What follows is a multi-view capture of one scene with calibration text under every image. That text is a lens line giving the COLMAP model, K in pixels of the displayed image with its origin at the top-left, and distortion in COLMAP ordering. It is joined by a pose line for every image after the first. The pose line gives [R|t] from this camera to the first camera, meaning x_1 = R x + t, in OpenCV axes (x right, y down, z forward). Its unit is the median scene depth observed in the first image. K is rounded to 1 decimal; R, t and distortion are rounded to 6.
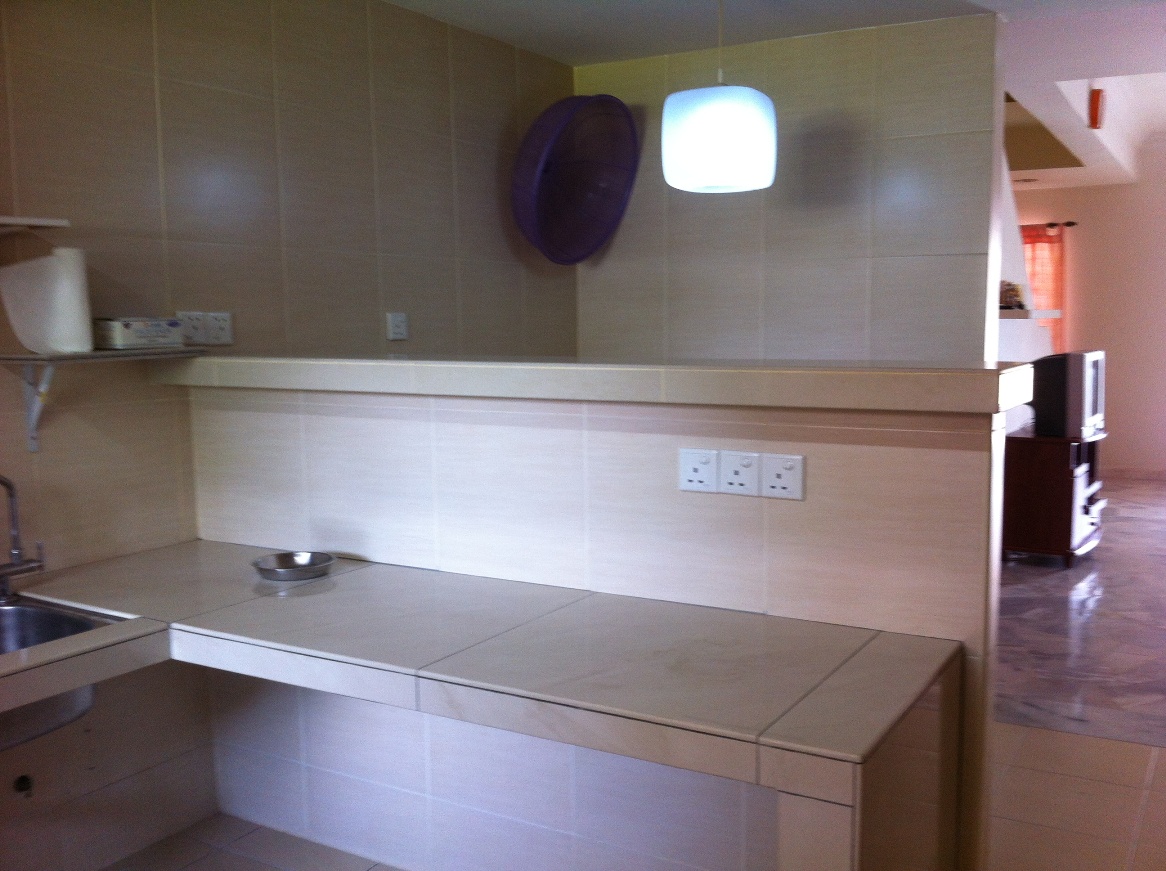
lens RADIAL K [[1152.3, 0, 583.0], [0, 1152.3, 435.5], [0, 0, 1]] dist [-0.142374, -0.006858]
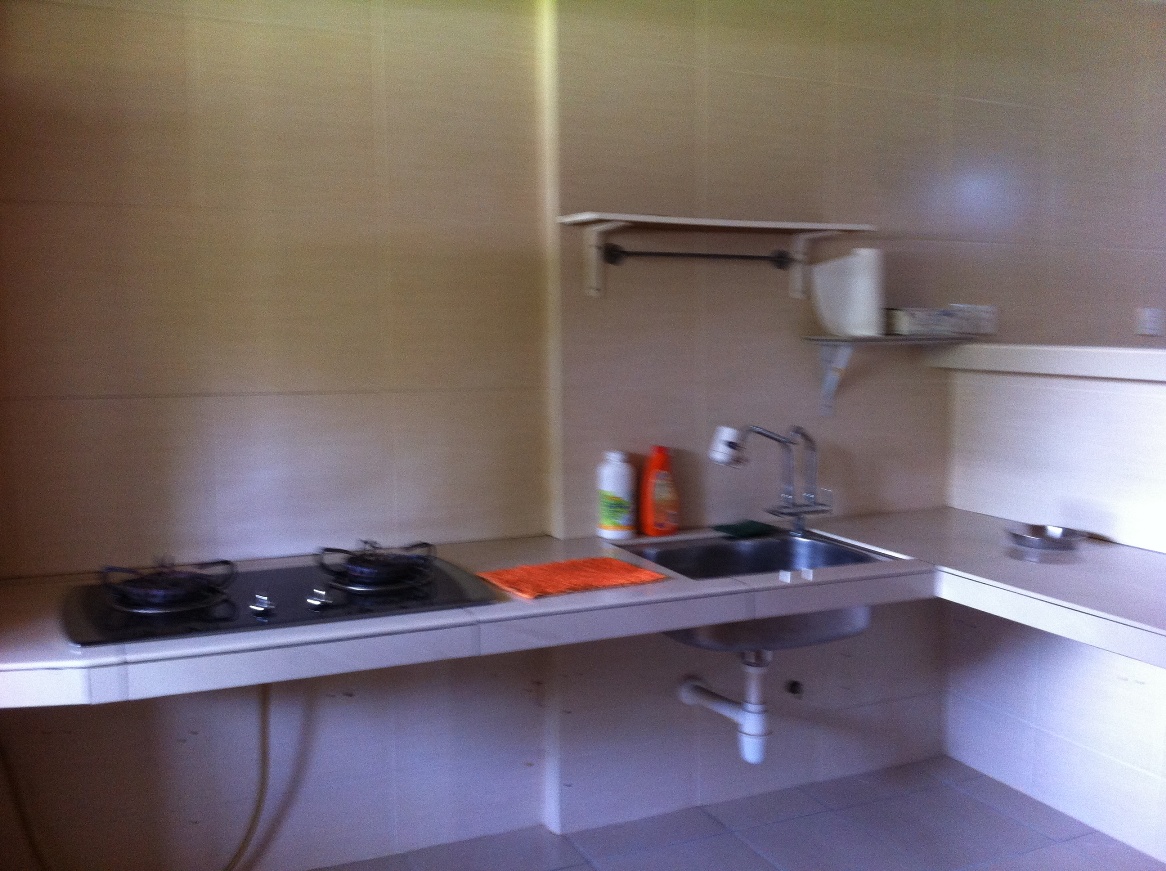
lens RADIAL K [[1141.1, 0, 583.0], [0, 1141.1, 435.5], [0, 0, 1]] dist [-0.031567, -0.006556]
pose [[0.822641, 0.067735, -0.564512, -0.008096], [-0.064911, 0.997575, 0.025106, 0.020042], [0.564844, 0.015990, 0.825043, -0.168242]]
